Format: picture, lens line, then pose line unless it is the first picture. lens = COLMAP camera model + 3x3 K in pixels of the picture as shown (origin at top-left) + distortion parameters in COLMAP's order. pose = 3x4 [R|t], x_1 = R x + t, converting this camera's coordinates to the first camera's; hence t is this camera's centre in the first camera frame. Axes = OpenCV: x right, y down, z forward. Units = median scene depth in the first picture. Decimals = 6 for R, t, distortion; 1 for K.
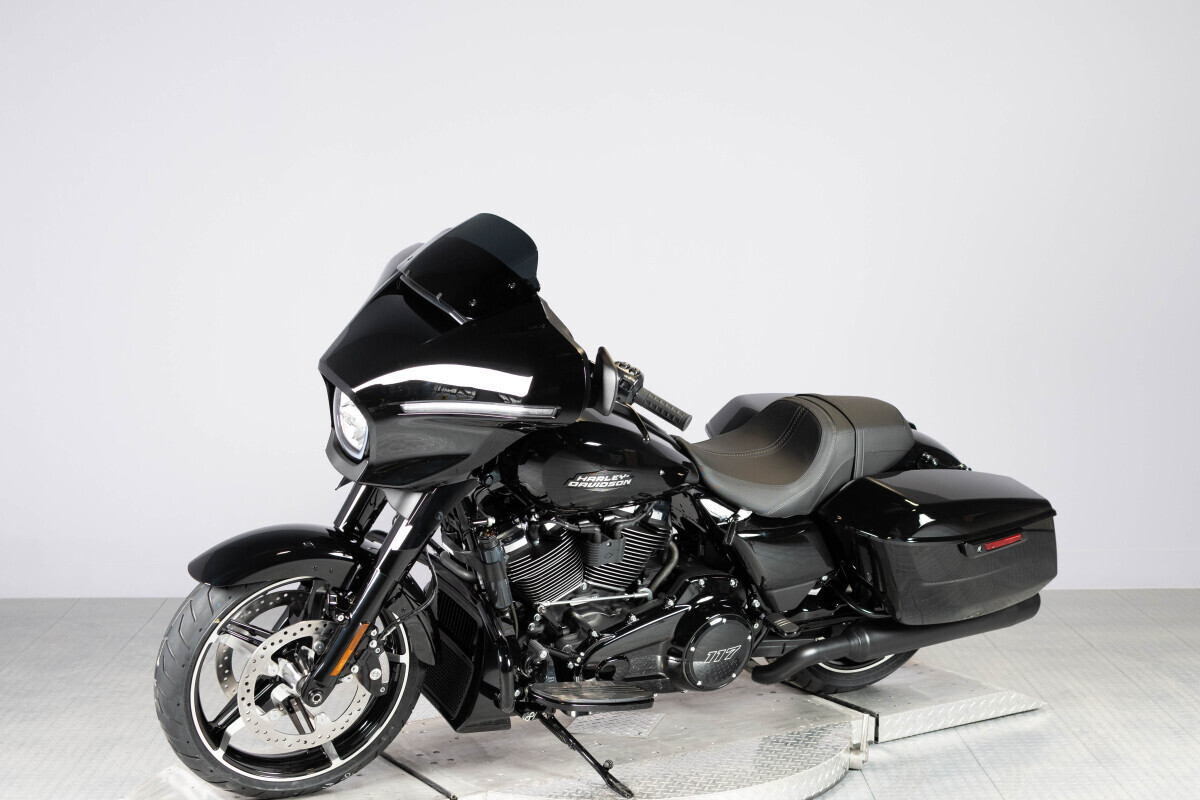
lens RADIAL K [[1888.3, 0, 600.0], [0, 1888.3, 400.0], [0, 0, 1]] dist [0.030533, 0.165359]
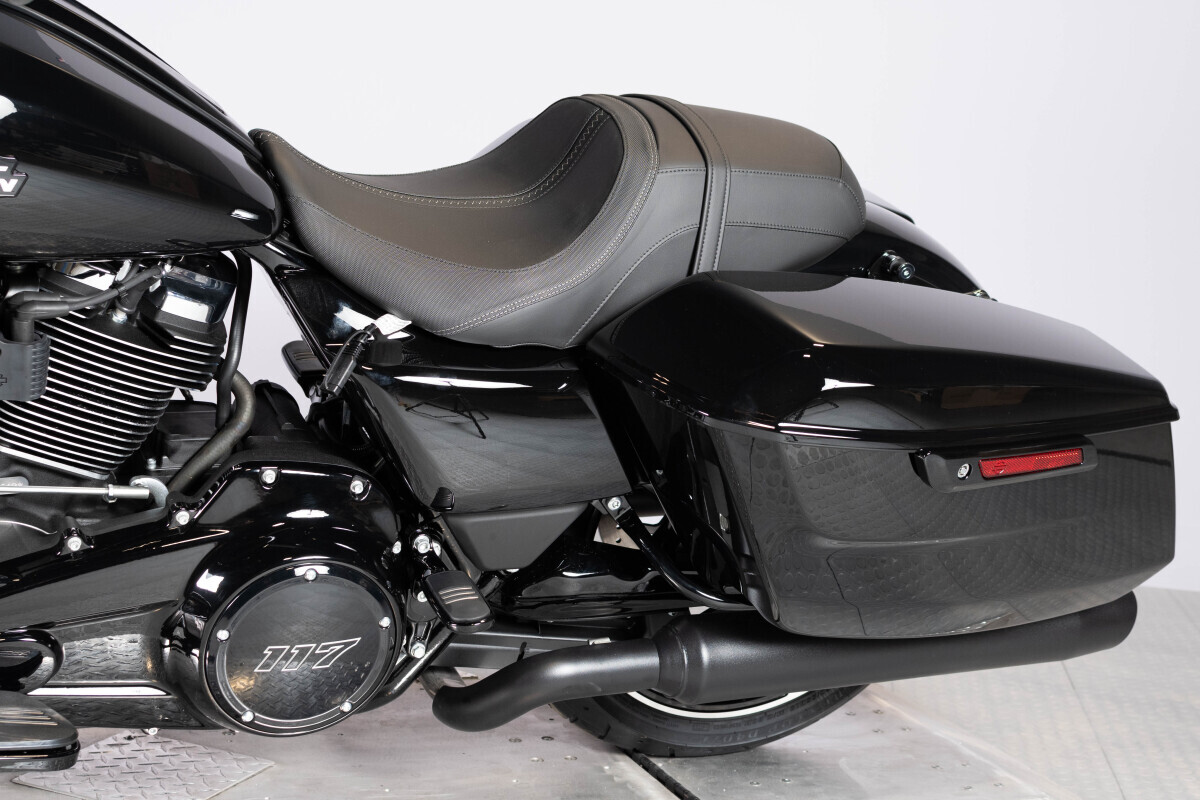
lens RADIAL K [[1911.5, 0, 603.5], [0, 1911.5, 328.1], [0, 0, 1]] dist [-0.027814, 0.023710]
pose [[0.987520, 0.096326, -0.124604, 0.167144], [-0.096874, 0.995295, 0.001667, 0.053255], [0.124178, 0.010424, 0.992205, 0.562043]]
